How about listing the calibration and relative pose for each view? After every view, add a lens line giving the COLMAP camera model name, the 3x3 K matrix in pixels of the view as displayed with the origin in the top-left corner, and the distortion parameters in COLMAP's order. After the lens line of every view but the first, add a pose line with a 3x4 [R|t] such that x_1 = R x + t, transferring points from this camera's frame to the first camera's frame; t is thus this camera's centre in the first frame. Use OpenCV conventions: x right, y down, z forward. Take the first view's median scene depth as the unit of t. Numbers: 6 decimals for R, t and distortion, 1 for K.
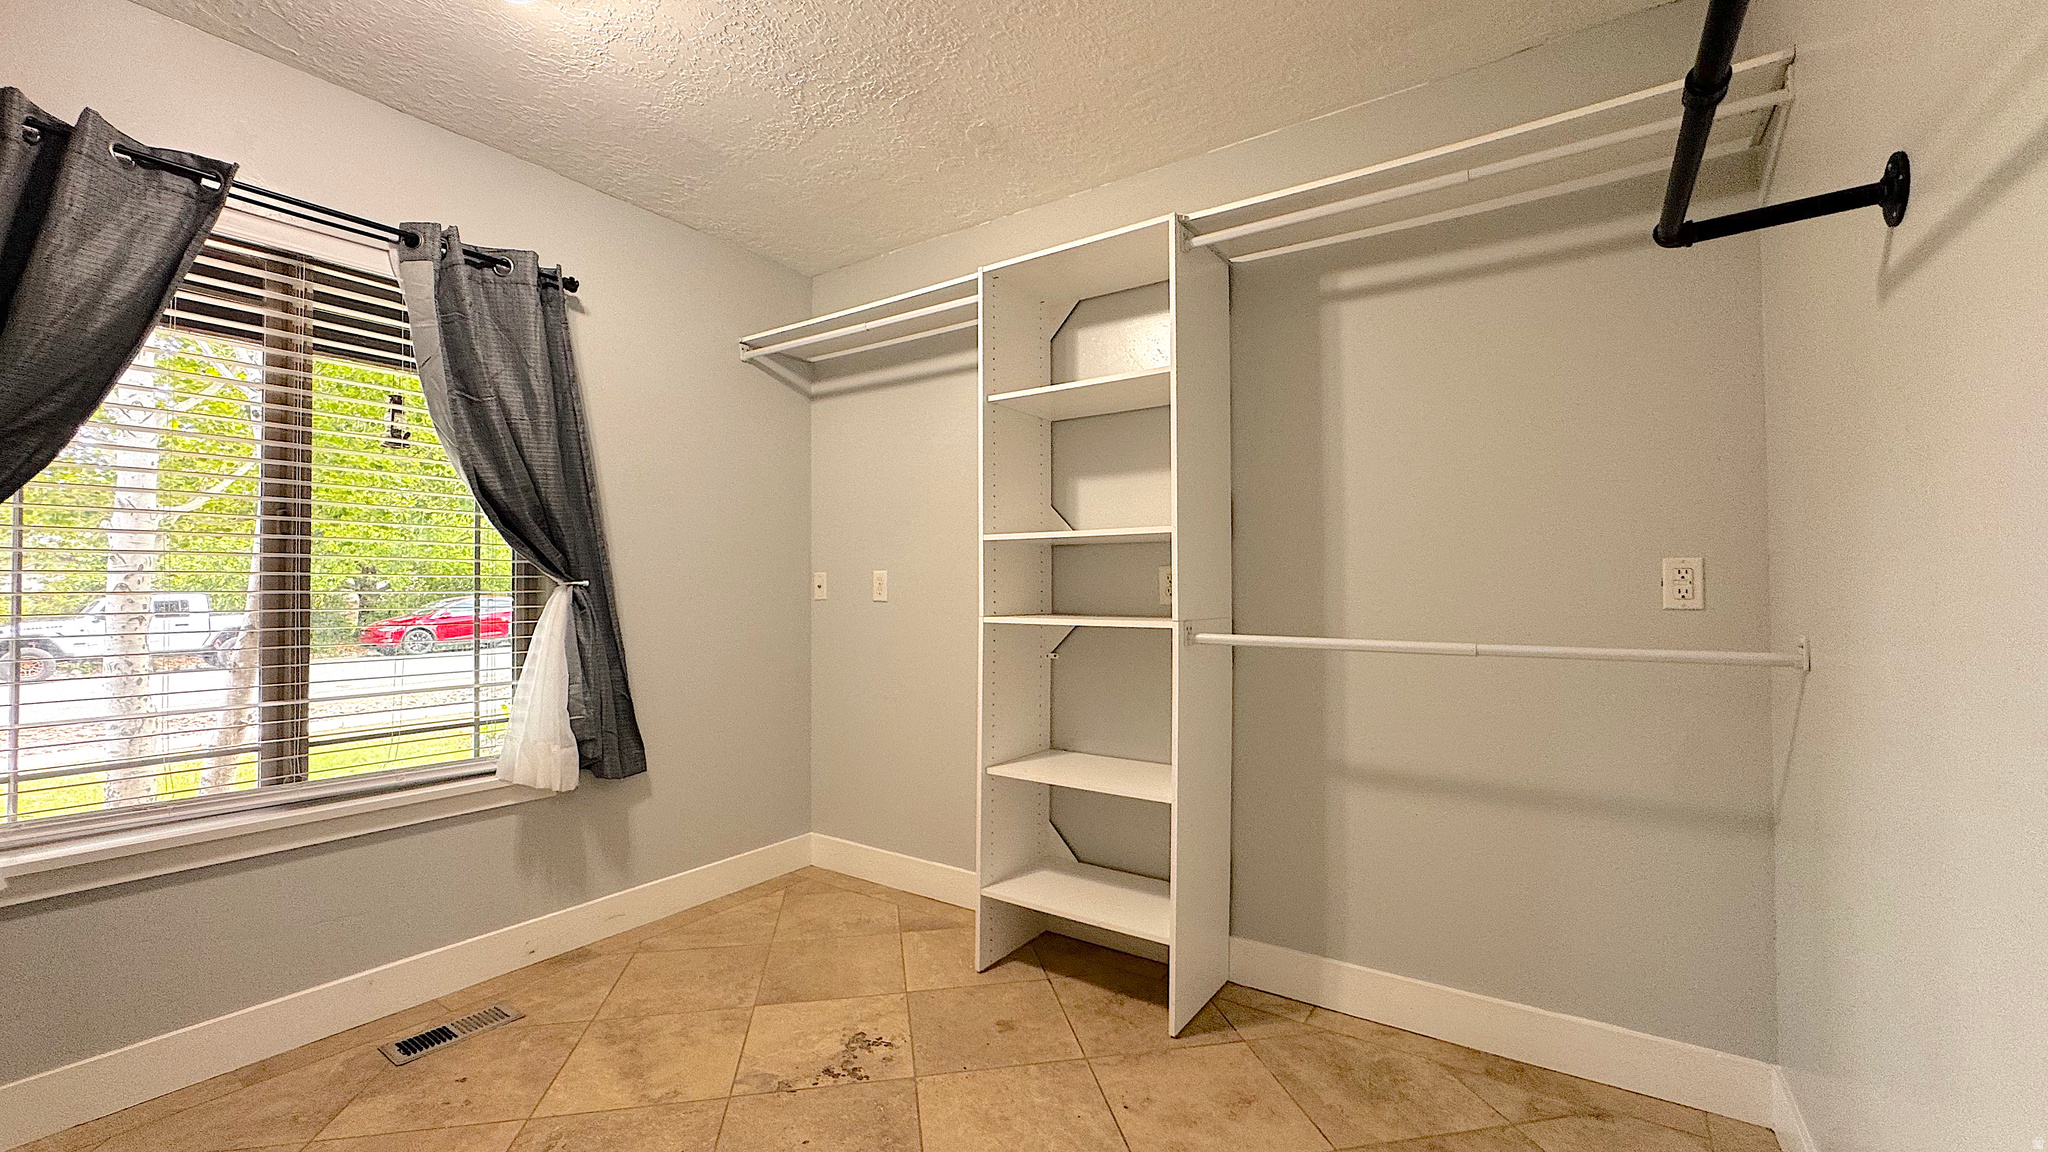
lens RADIAL K [[819.2, 0, 1036.0], [0, 819.2, 577.8], [0, 0, 1]] dist [-0.001083, -0.000323]
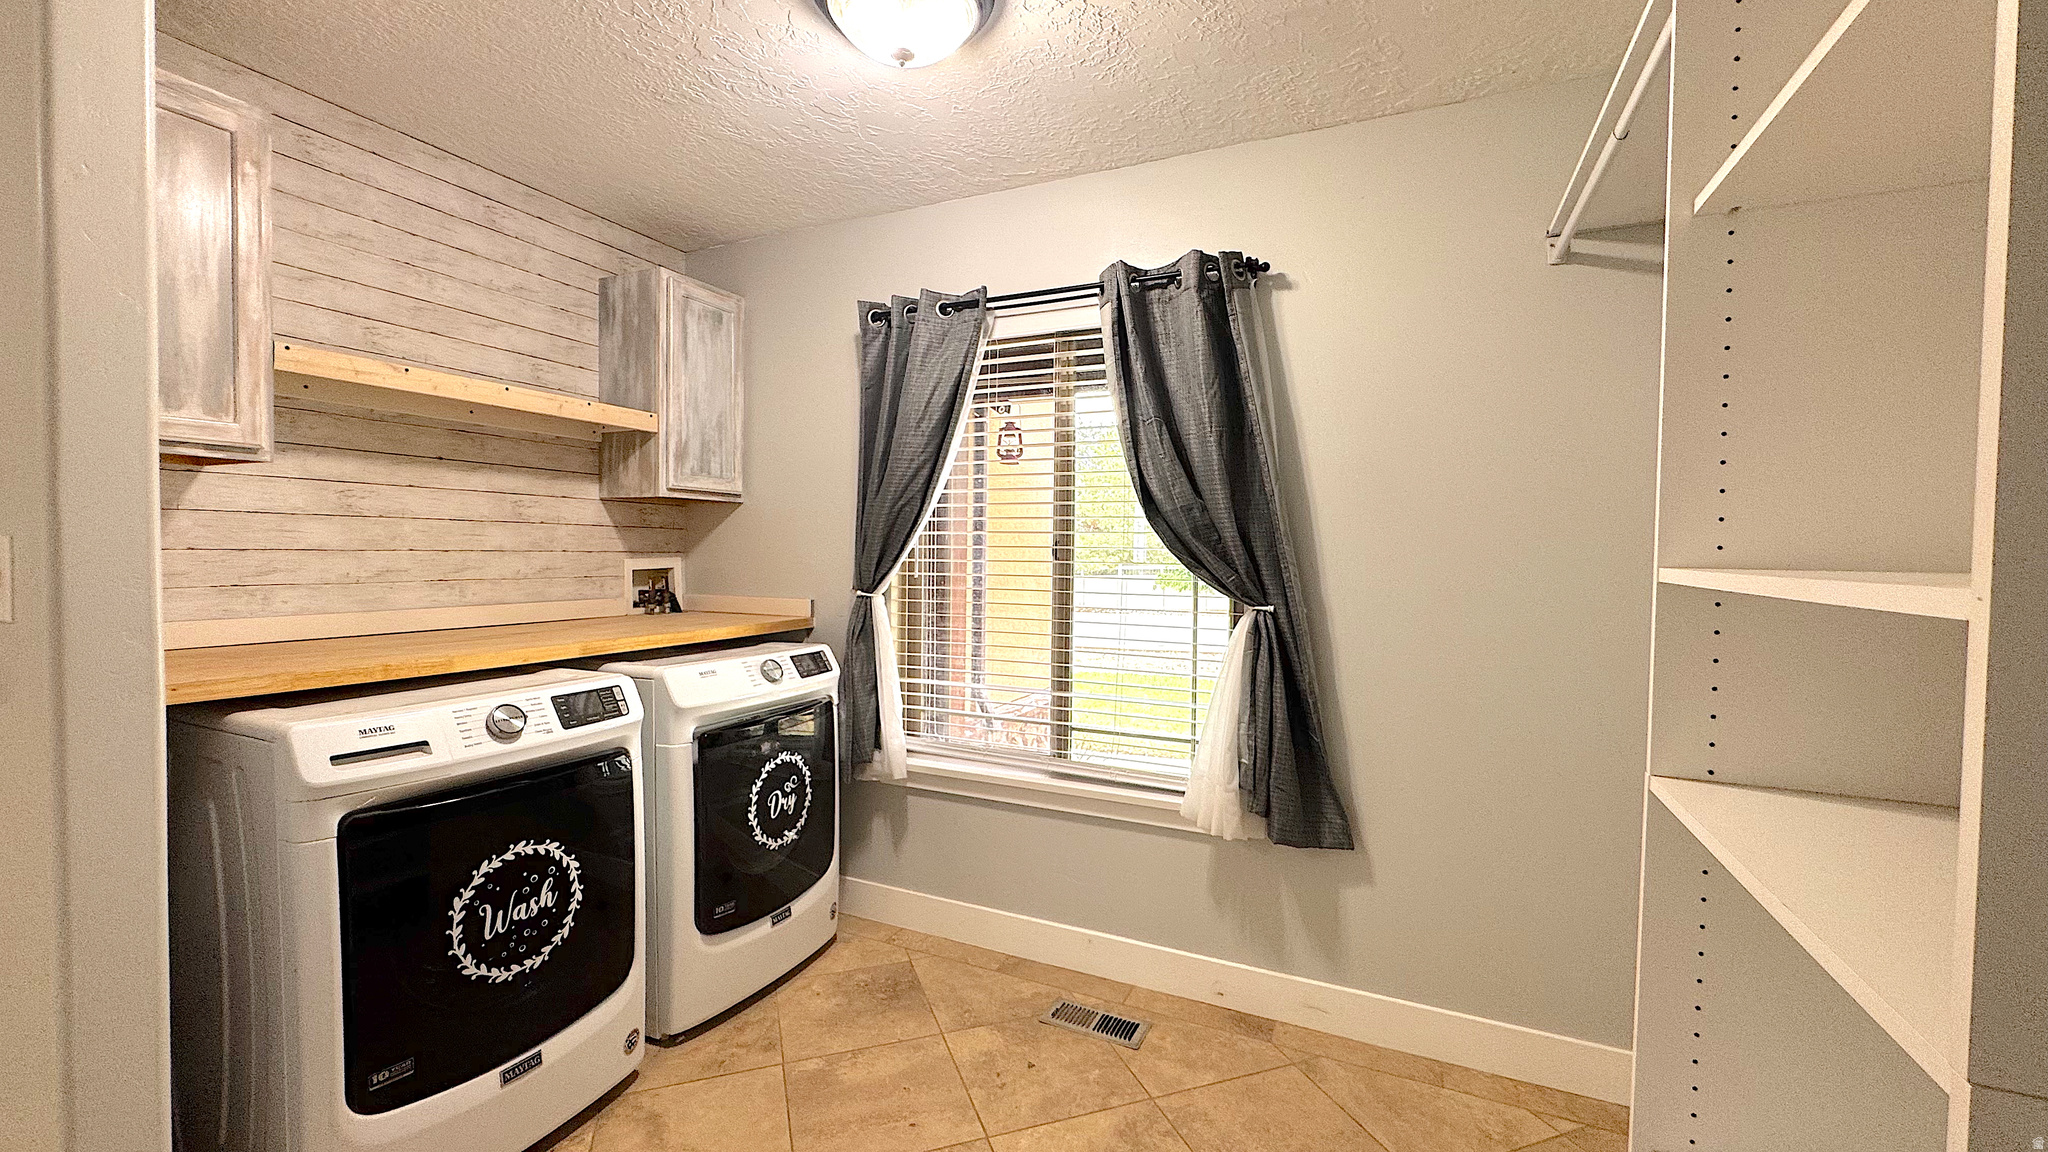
lens RADIAL K [[819.2, 0, 1027.8], [0, 819.2, 584.9], [0, 0, 1]] dist [-0.001083, -0.000323]
pose [[0.146859, 0.039390, -0.988373, 0.316138], [0.000058, 0.999206, 0.039830, -0.063182], [0.989157, -0.005907, 0.146740, 0.751063]]
